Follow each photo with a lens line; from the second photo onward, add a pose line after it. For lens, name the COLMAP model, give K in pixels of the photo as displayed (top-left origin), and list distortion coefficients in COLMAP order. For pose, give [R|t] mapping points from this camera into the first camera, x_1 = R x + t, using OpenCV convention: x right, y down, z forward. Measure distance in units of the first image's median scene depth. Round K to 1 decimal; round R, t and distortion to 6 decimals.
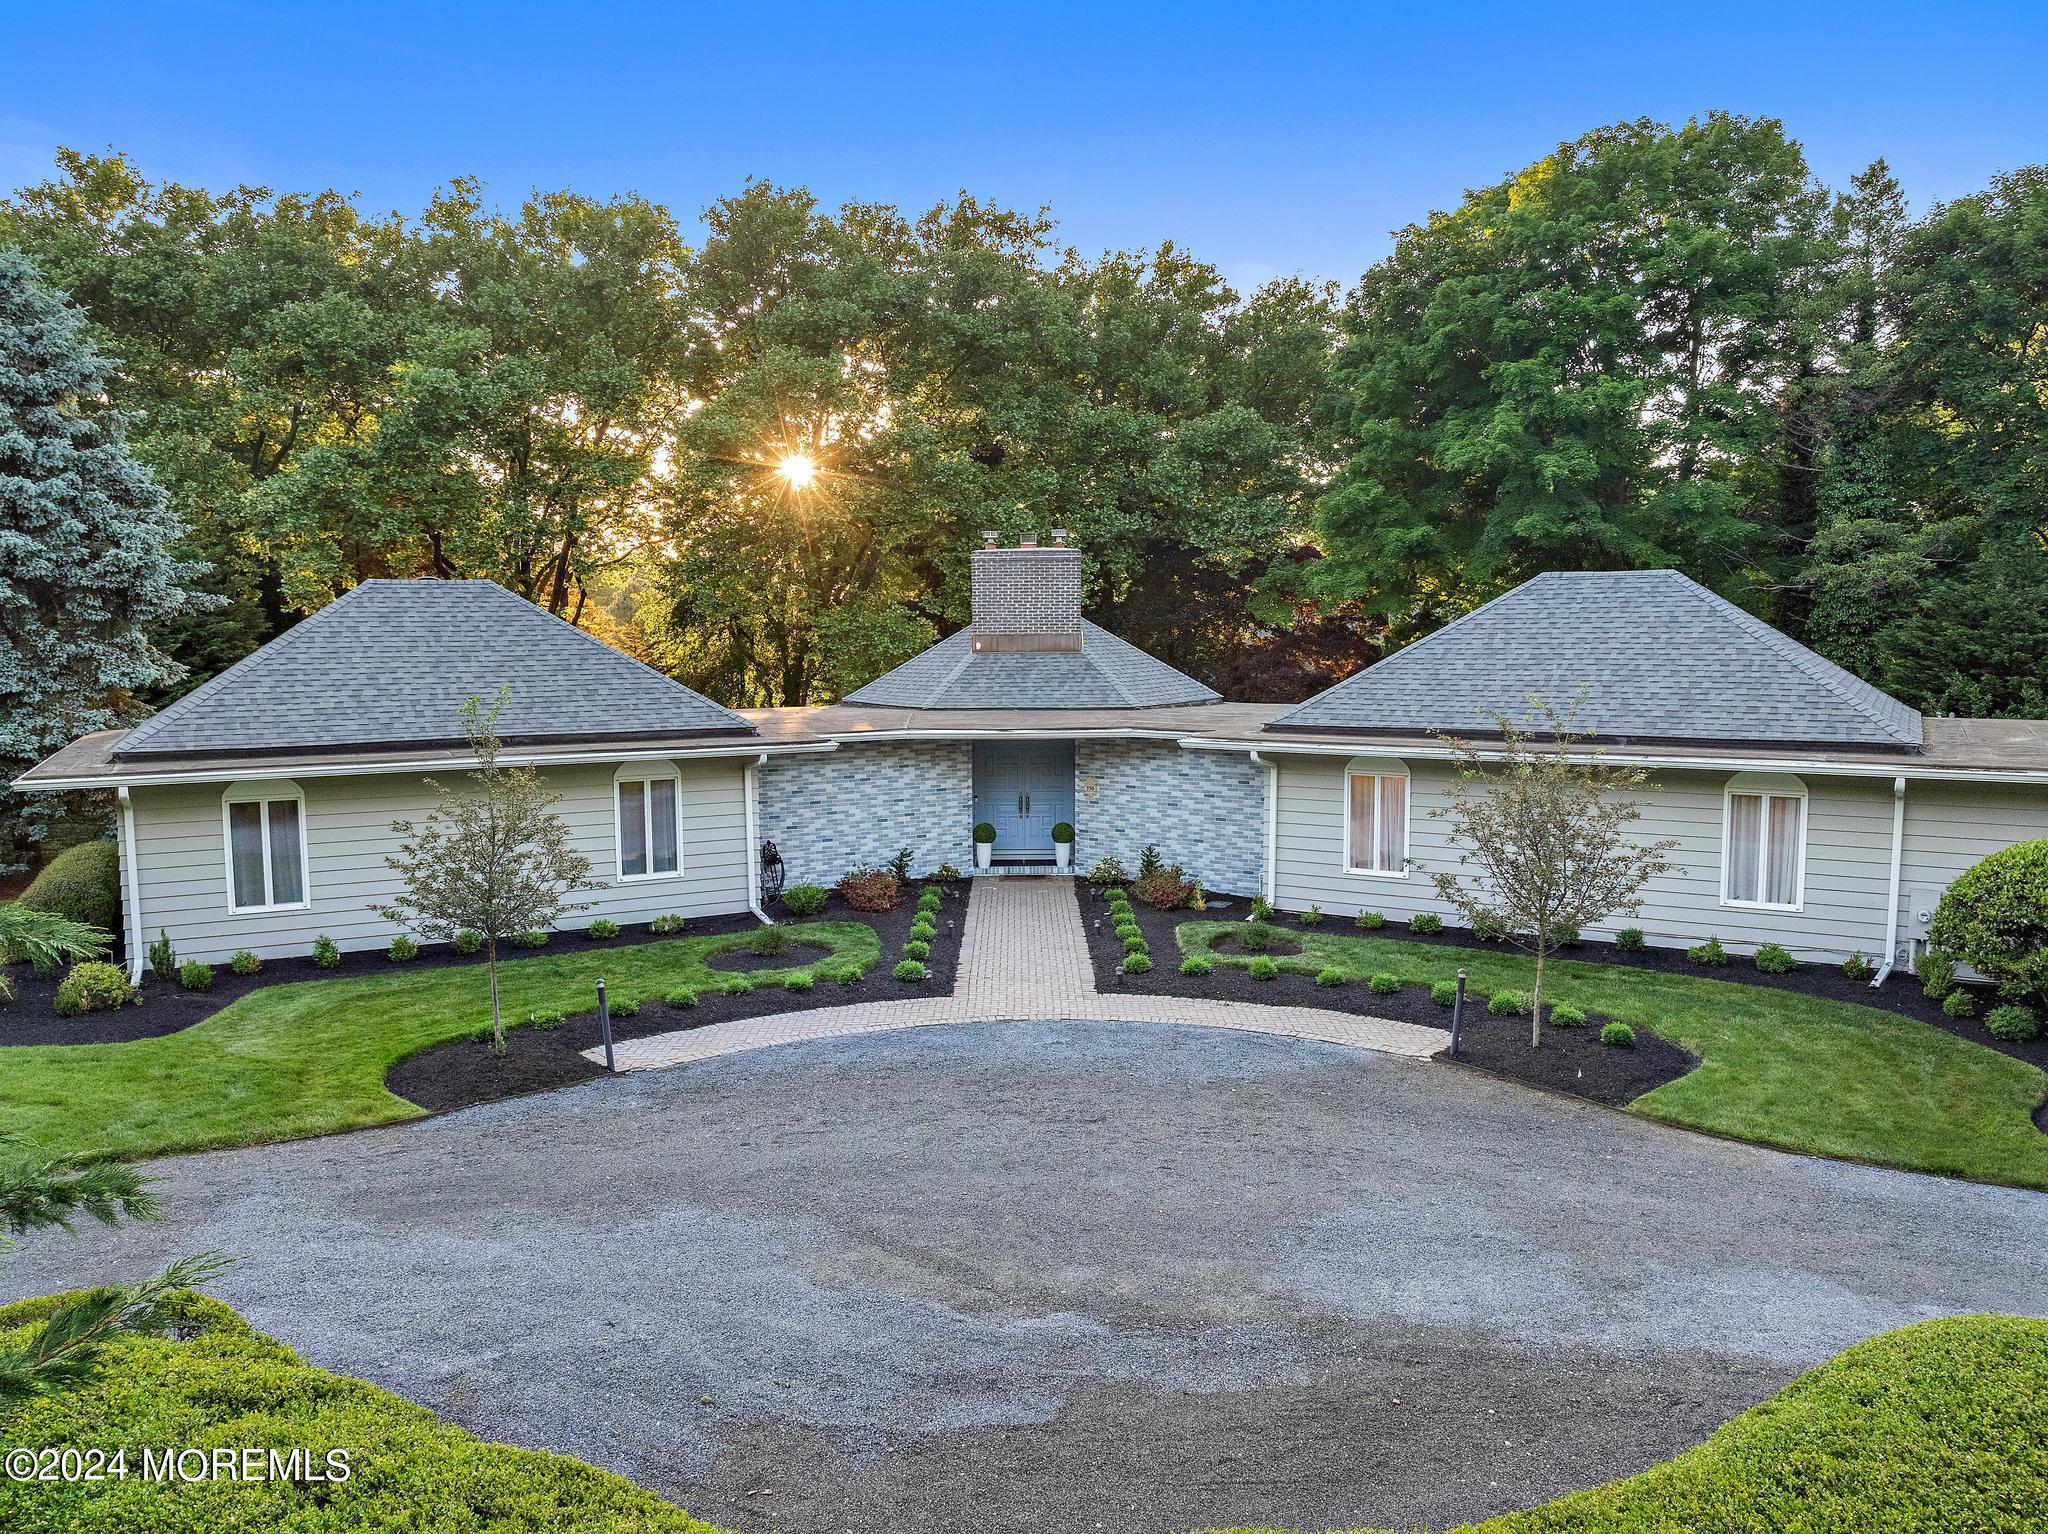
lens RADIAL K [[1452.9, 0, 1024.0], [0, 1452.9, 767.0], [0, 0, 1]] dist [-0.049303, 0.027377]
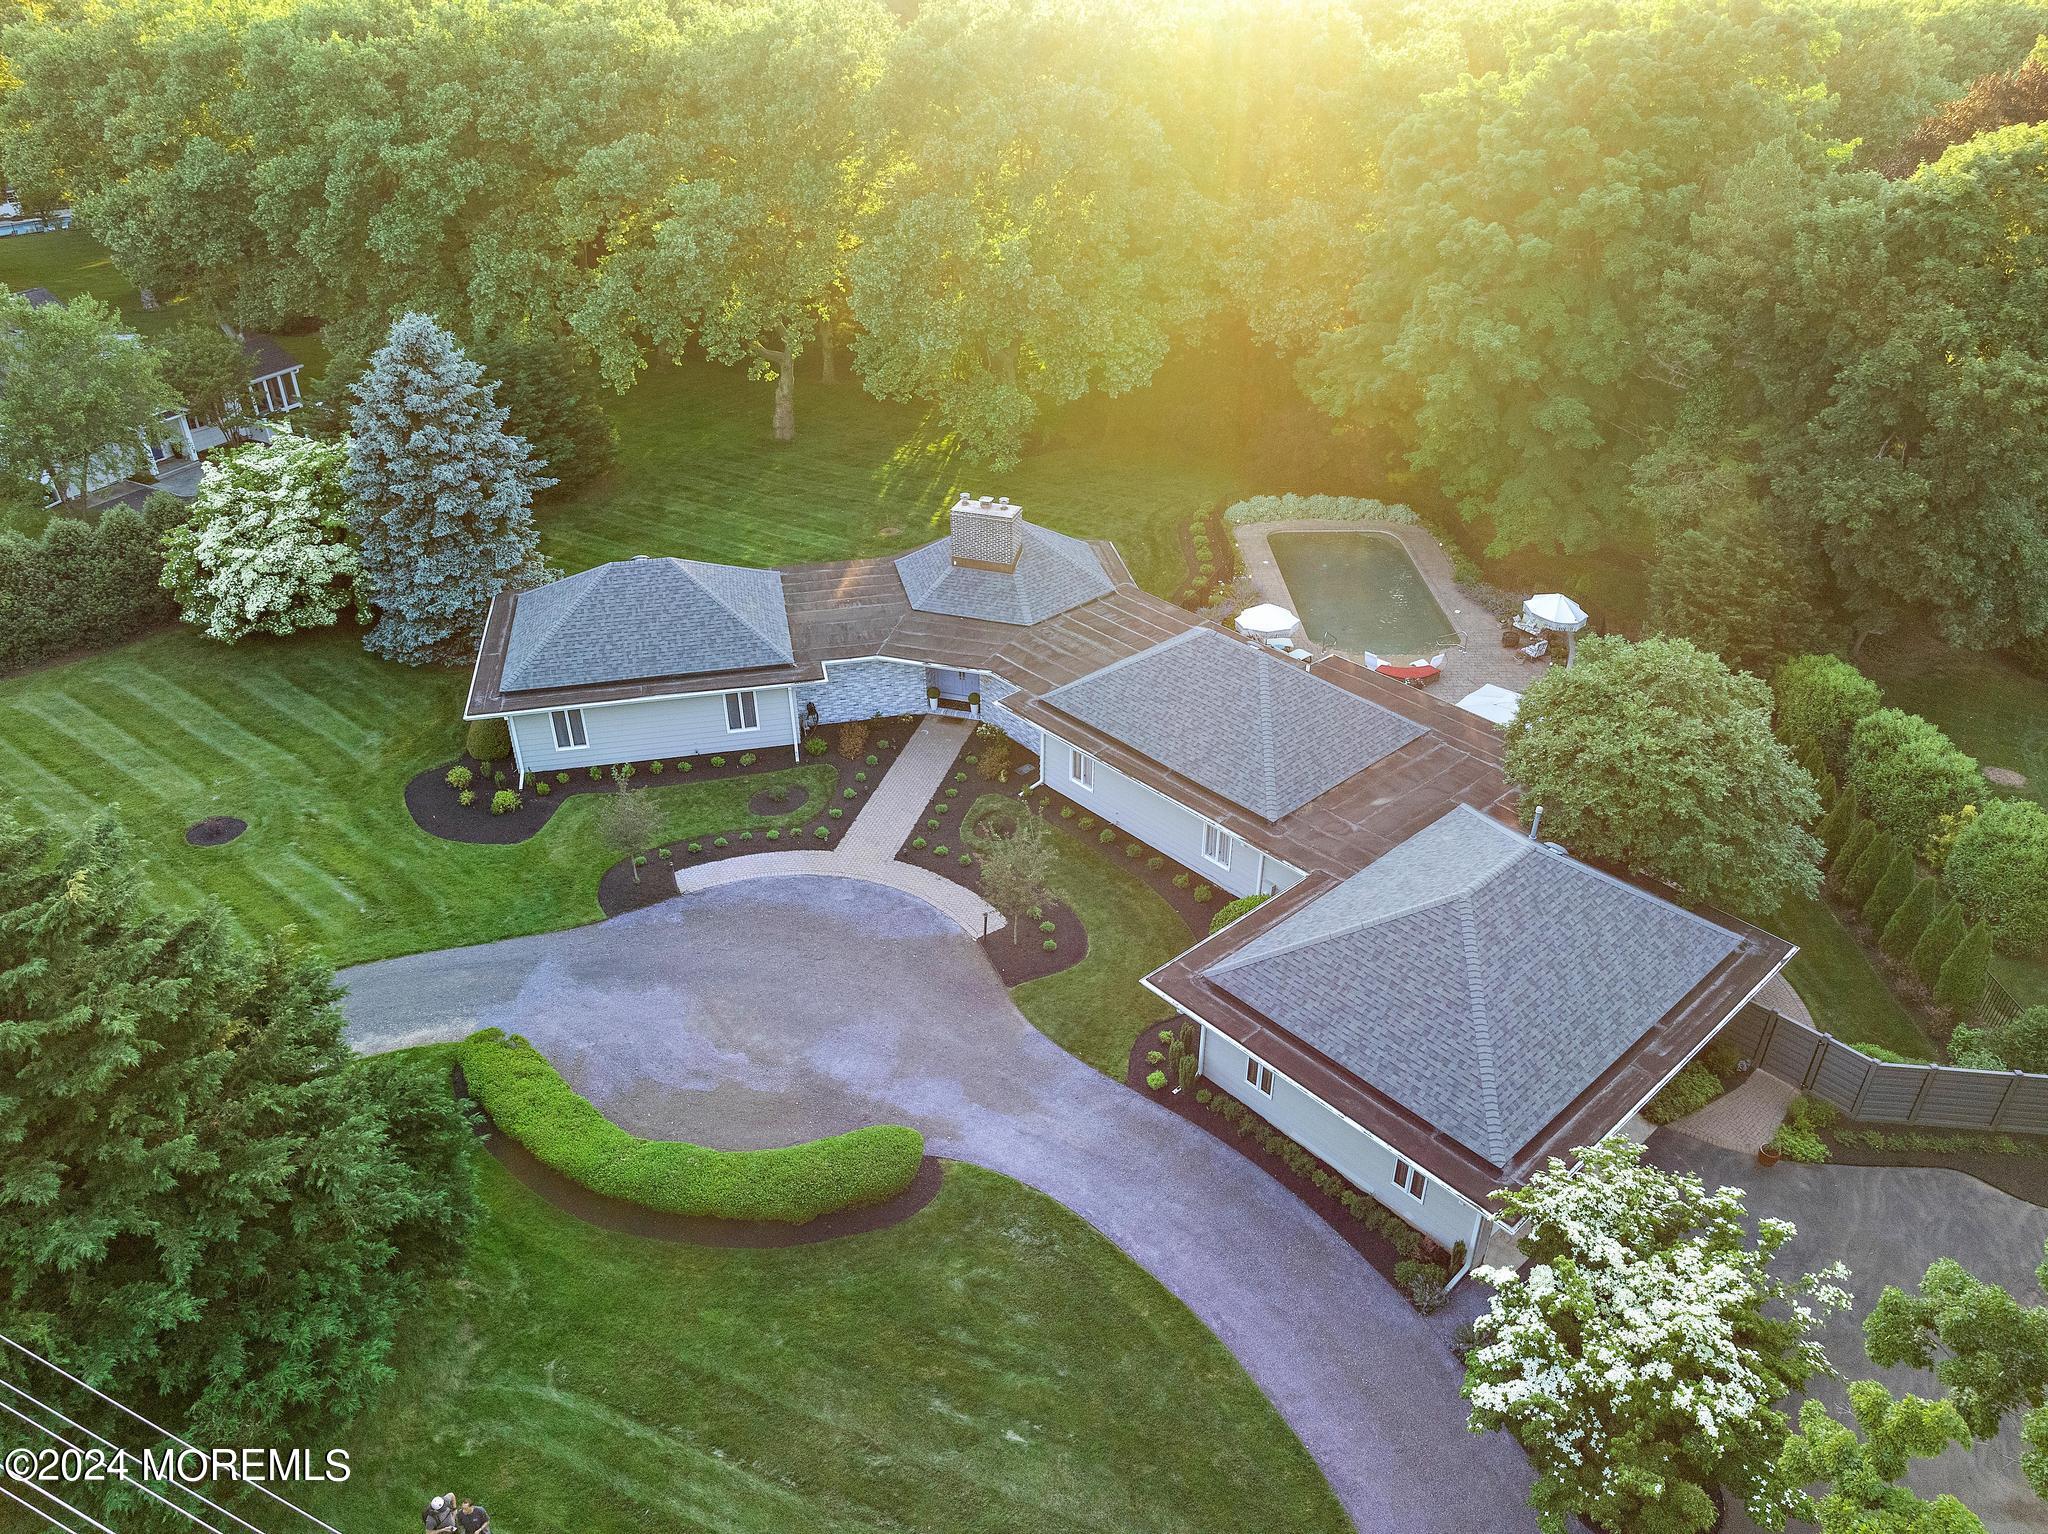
lens RADIAL K [[1450.5, 0, 1024.0], [0, 1450.5, 767.0], [0, 0, 1]] dist [-0.027999, -0.002995]
pose [[0.959985, 0.151534, -0.235513, 0.563469], [-0.031109, 0.893459, 0.448067, -0.741025], [0.278318, -0.422811, 0.862421, -0.629469]]
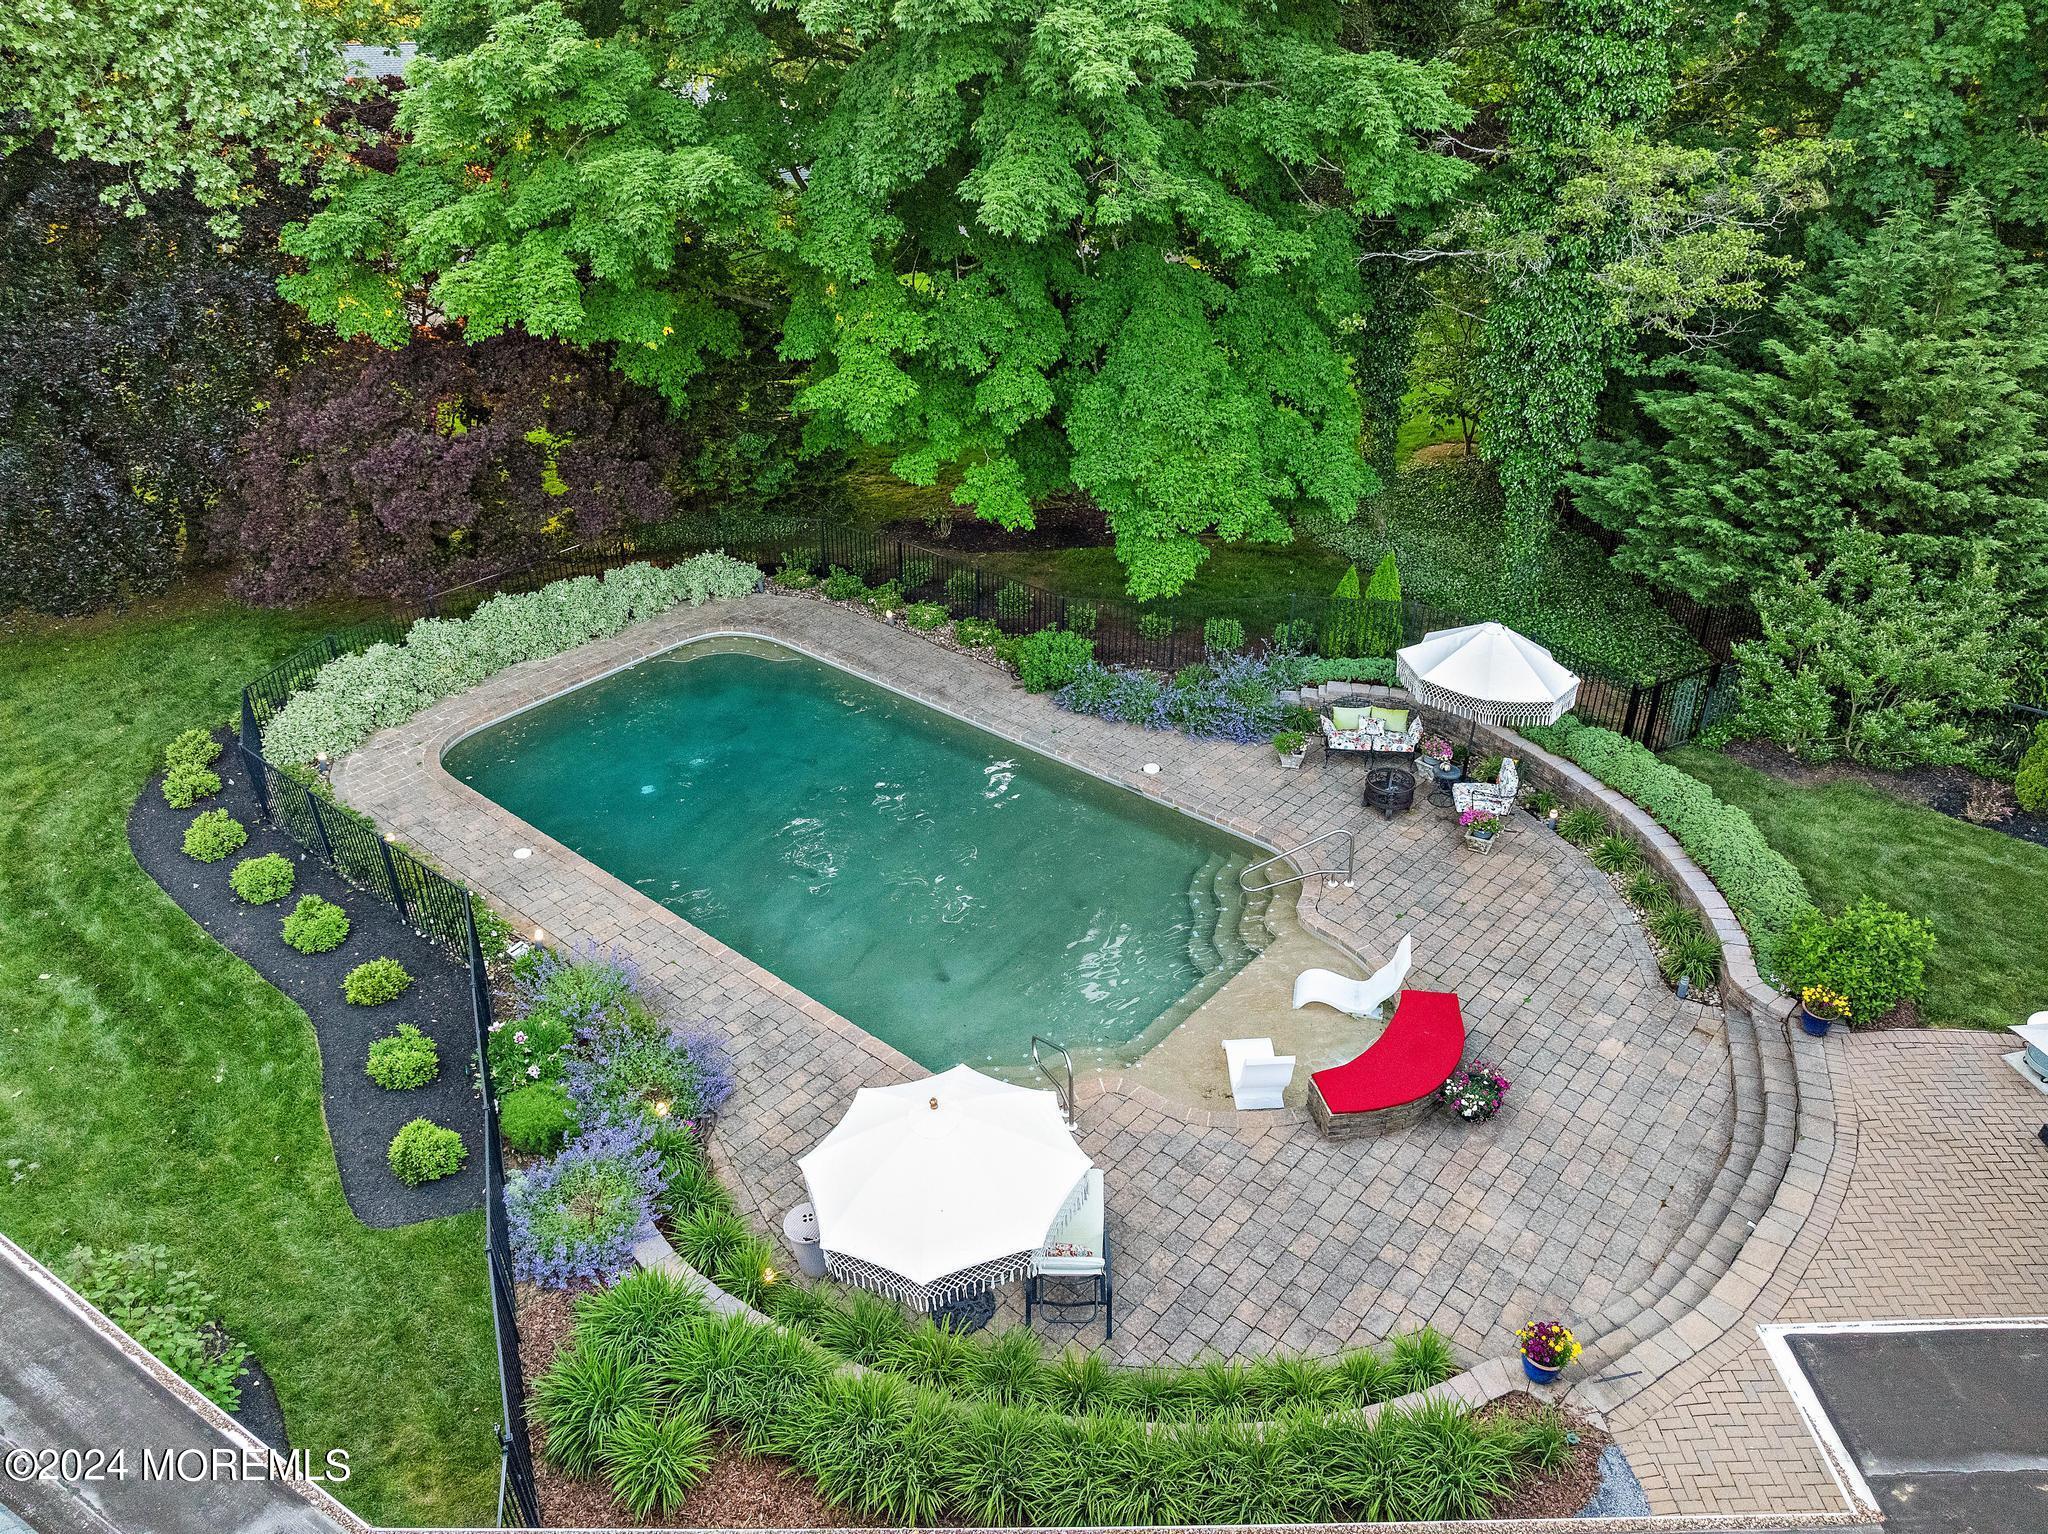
lens RADIAL K [[1452.9, 0, 1024.0], [0, 1452.9, 767.0], [0, 0, 1]] dist [-0.049303, 0.027377]
pose [[0.846839, -0.273217, 0.456307, 0.220277], [0.055797, 0.898868, 0.434653, -0.315326], [-0.528914, -0.342620, 0.776441, 1.036310]]
